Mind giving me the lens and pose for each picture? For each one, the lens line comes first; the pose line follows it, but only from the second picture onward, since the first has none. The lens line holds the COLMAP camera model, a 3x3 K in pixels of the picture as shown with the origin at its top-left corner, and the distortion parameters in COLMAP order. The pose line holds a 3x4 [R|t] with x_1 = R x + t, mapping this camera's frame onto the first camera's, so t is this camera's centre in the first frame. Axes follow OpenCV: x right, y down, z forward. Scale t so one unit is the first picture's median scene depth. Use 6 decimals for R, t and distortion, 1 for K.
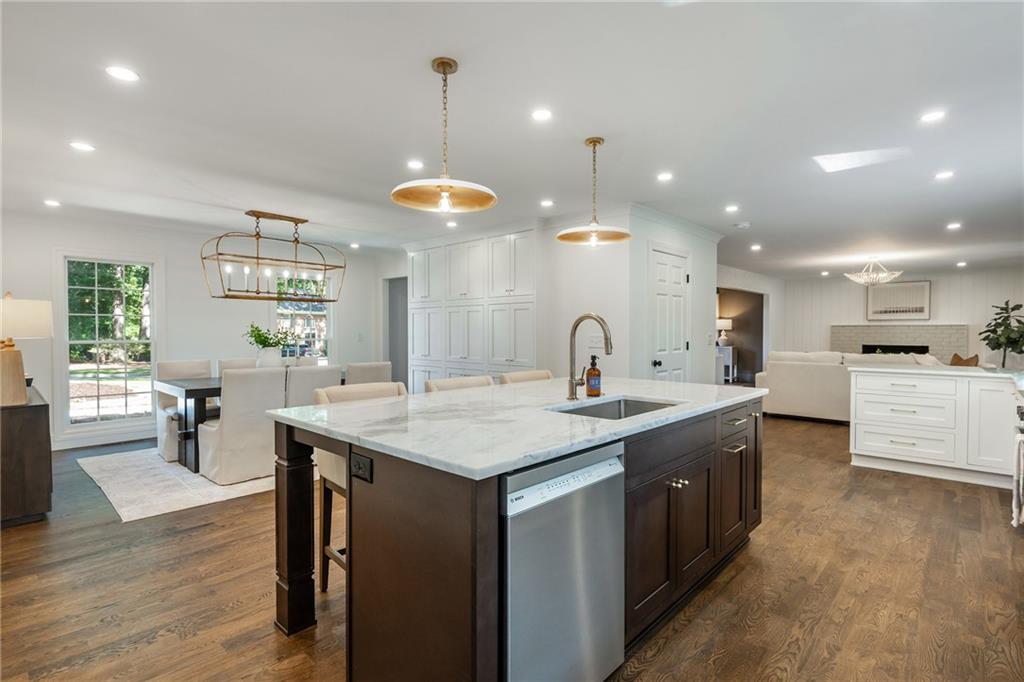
lens RADIAL K [[495.2, 0, 509.6], [0, 495.2, 344.2], [0, 0, 1]] dist [-0.001835, -0.001567]
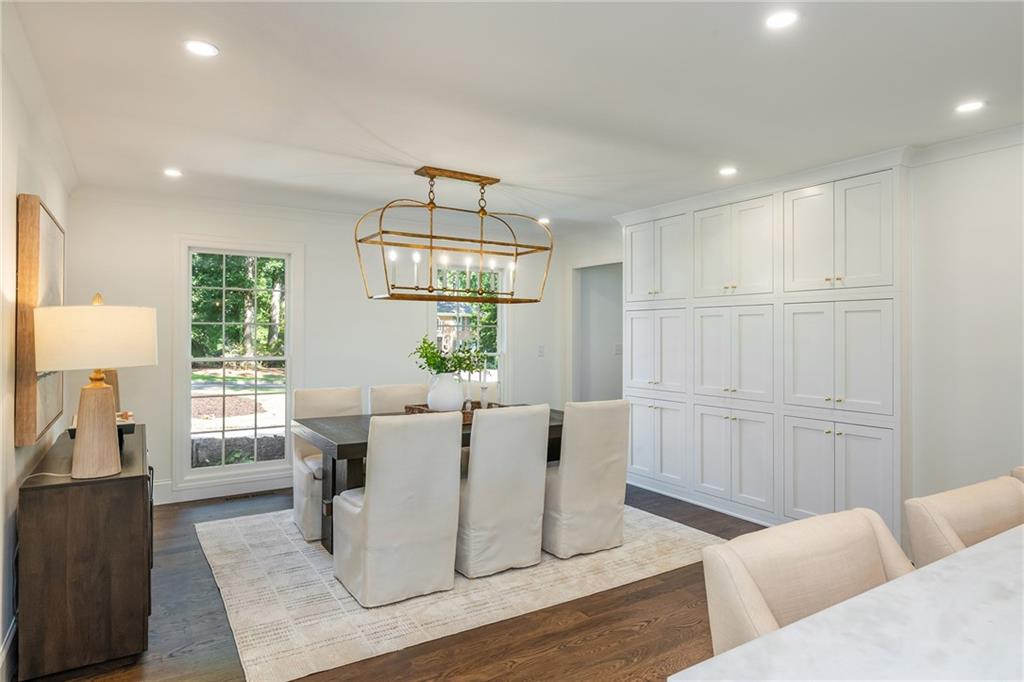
lens RADIAL K [[585.0, 0, 513.0], [0, 585.0, 336.1], [0, 0, 1]] dist [0.001433, 0.001757]
pose [[0.969911, 0.001848, -0.243452, -0.202041], [-0.007257, 0.999746, -0.021320, -0.025660], [0.243351, 0.022445, 0.969679, 0.256620]]
